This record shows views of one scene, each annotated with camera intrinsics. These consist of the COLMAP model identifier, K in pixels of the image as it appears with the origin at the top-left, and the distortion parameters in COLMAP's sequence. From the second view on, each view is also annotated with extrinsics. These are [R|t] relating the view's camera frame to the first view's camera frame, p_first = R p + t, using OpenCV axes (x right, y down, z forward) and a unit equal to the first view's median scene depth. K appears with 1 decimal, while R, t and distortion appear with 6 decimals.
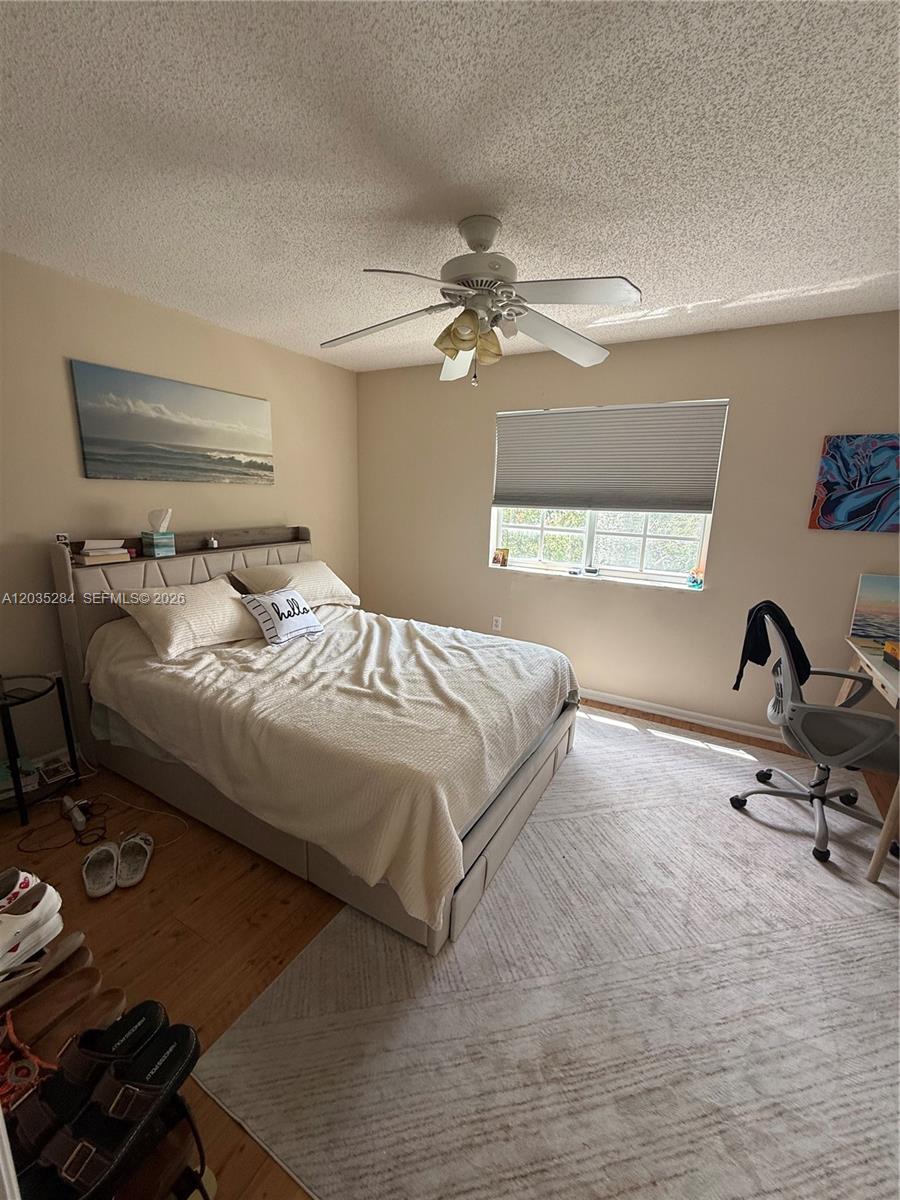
lens RADIAL K [[482.1, 0, 449.1], [0, 482.1, 599.1], [0, 0, 1]] dist [-0.000057, -0.000044]
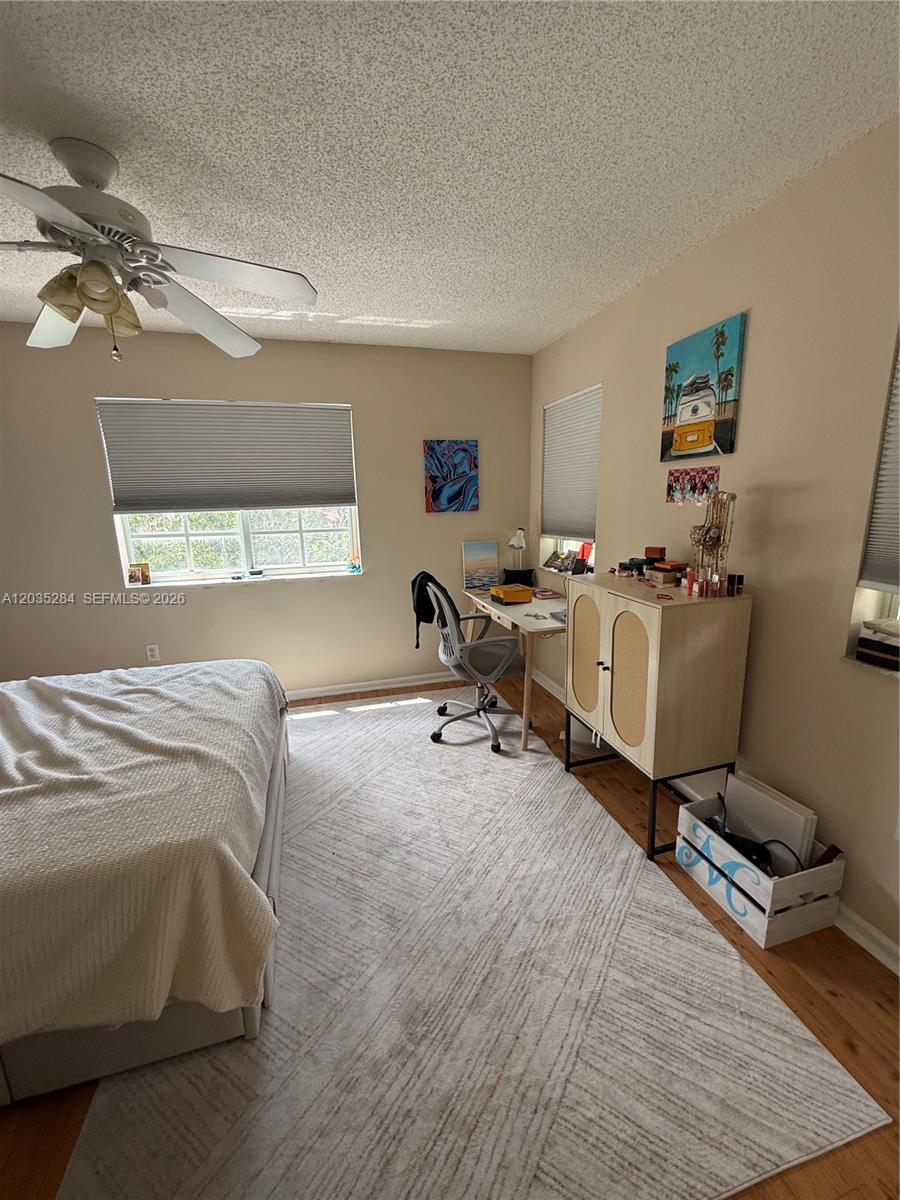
lens RADIAL K [[482.1, 0, 449.1], [0, 482.1, 599.1], [0, 0, 1]] dist [-0.000057, -0.000044]
pose [[0.701677, -0.191239, 0.686351, -0.155296], [0.192245, 0.978394, 0.076073, -0.008917], [-0.686070, 0.078569, 0.723281, 0.063473]]
